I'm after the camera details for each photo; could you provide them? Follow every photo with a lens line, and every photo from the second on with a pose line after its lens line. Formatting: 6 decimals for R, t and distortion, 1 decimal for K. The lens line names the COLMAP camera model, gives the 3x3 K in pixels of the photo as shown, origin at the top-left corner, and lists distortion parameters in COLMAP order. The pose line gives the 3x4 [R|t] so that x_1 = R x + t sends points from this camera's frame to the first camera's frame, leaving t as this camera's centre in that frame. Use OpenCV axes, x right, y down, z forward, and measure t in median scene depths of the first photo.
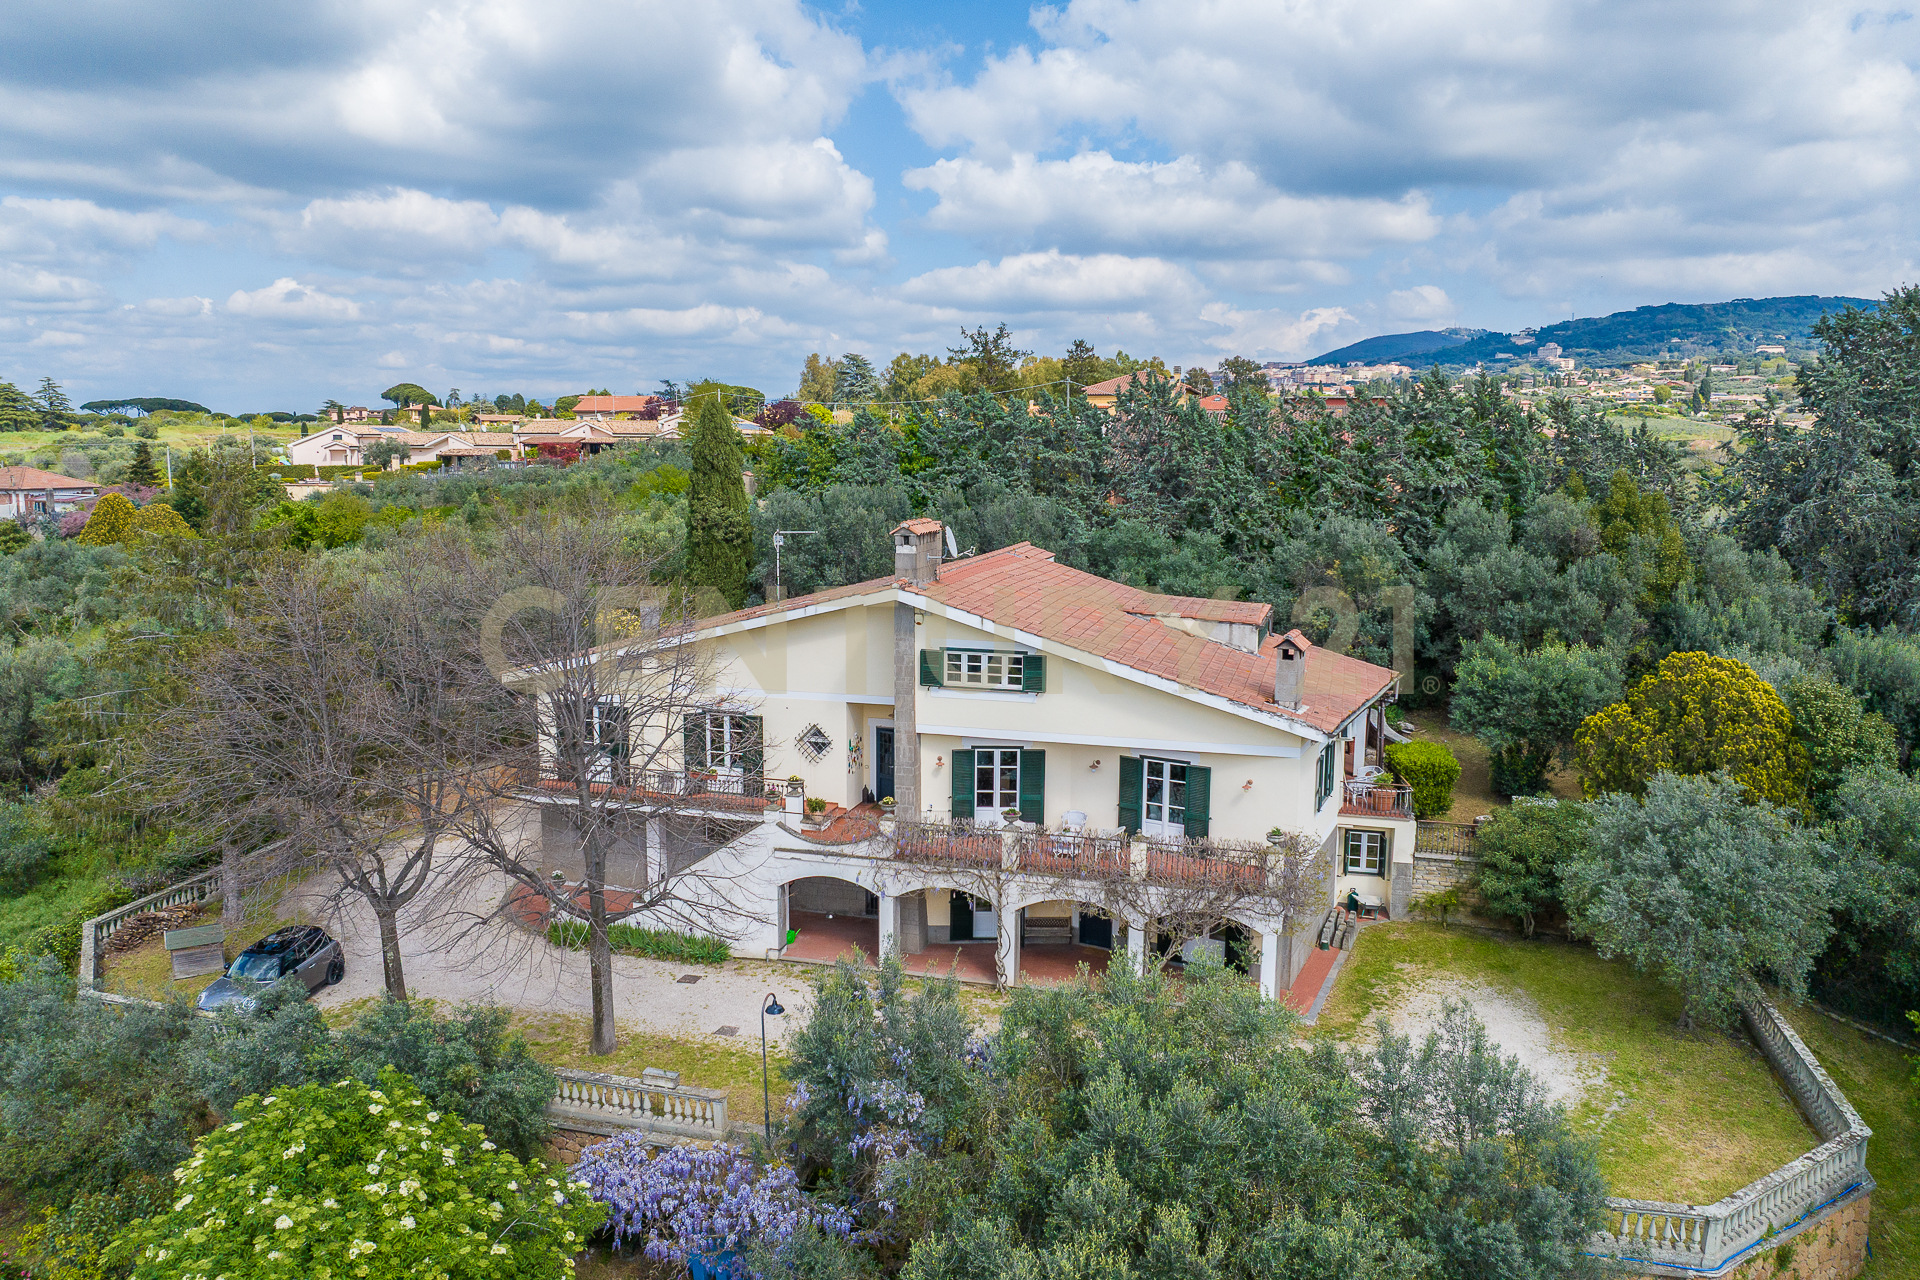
lens RADIAL K [[1364.0, 0, 964.9], [0, 1364.0, 589.4], [0, 0, 1]] dist [-0.031647, 0.001128]
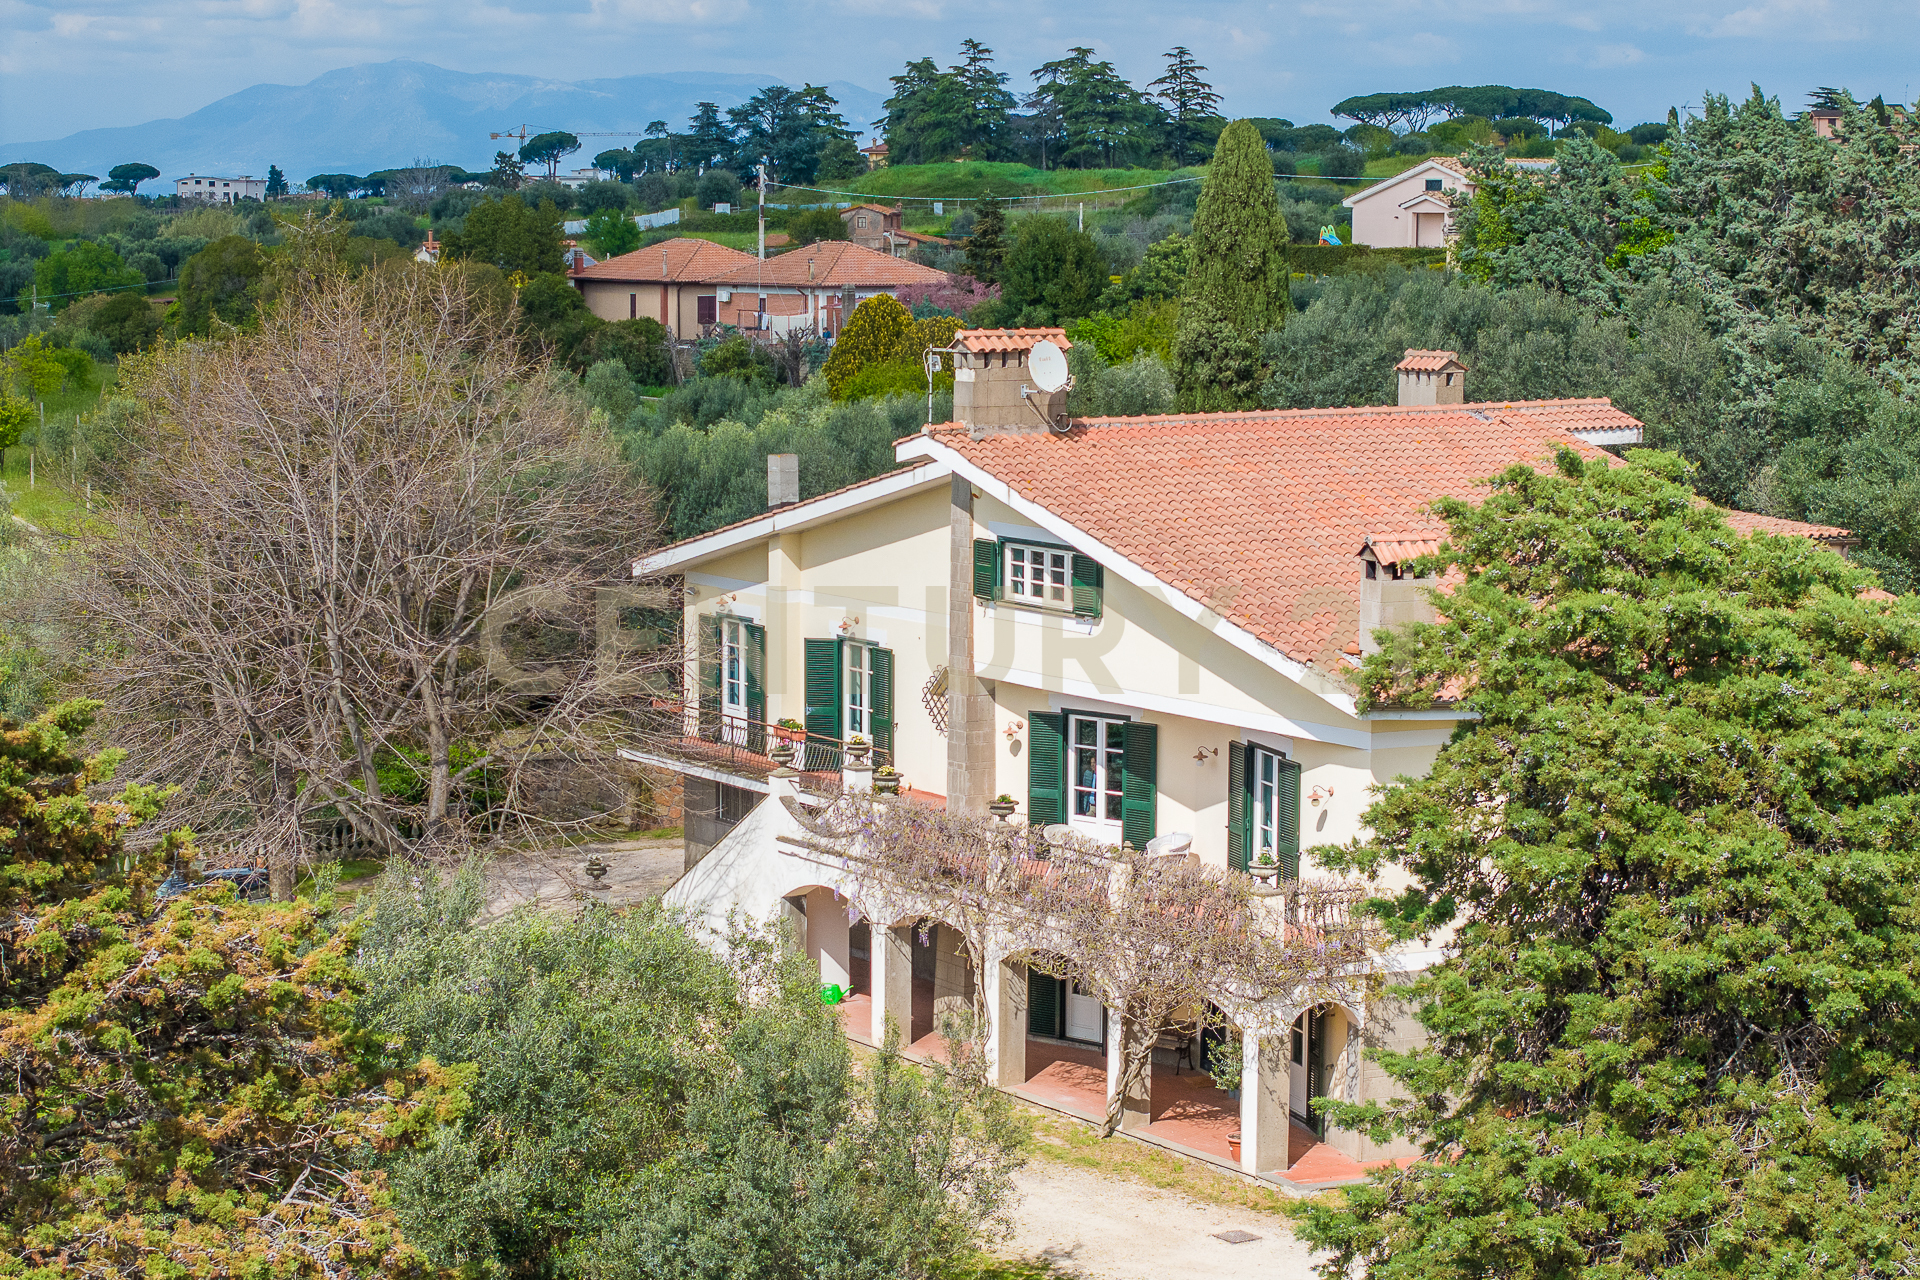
lens RADIAL K [[3905.1, 0, 960.0], [0, 3905.1, 640.0], [0, 0, 1]] dist [-0.035368, -0.079577]
pose [[0.760176, 0.071784, -0.645740, 0.996922], [-0.067671, 0.997220, 0.031193, 0.032175], [0.646184, 0.019986, 0.762920, -0.310175]]
